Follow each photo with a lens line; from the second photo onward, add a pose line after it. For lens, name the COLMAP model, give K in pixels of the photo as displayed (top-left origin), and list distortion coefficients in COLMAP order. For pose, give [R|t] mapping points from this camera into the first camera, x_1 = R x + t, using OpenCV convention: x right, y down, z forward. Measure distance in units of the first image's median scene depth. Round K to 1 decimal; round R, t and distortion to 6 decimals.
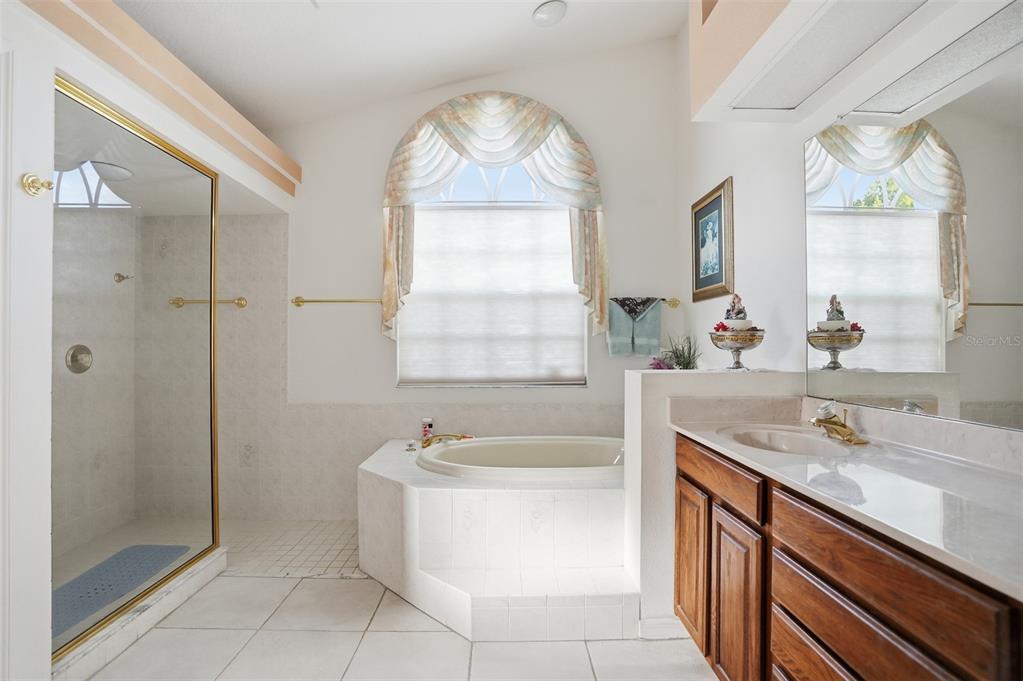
lens RADIAL K [[484.2, 0, 503.6], [0, 484.2, 339.5], [0, 0, 1]] dist [-0.079602, 0.035855]
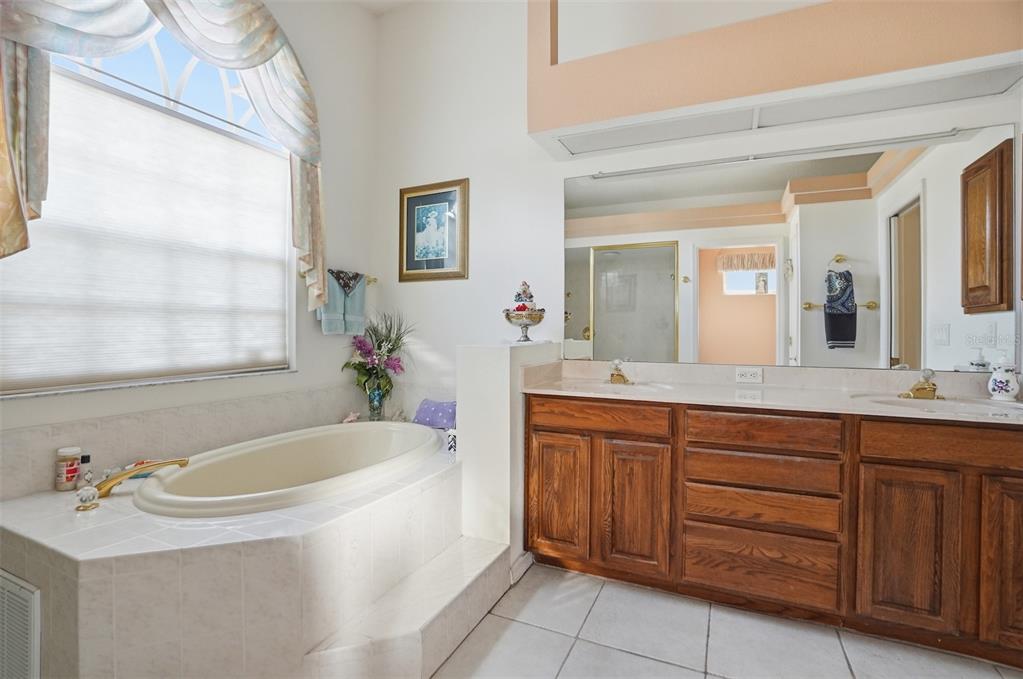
lens RADIAL K [[477.7, 0, 516.4], [0, 477.7, 326.6], [0, 0, 1]] dist [-0.064434, 0.022027]
pose [[0.427238, 0.004095, 0.904130, -0.418483], [-0.015673, 0.999873, 0.002878, 0.012606], [-0.904003, -0.015400, 0.427248, 0.308142]]
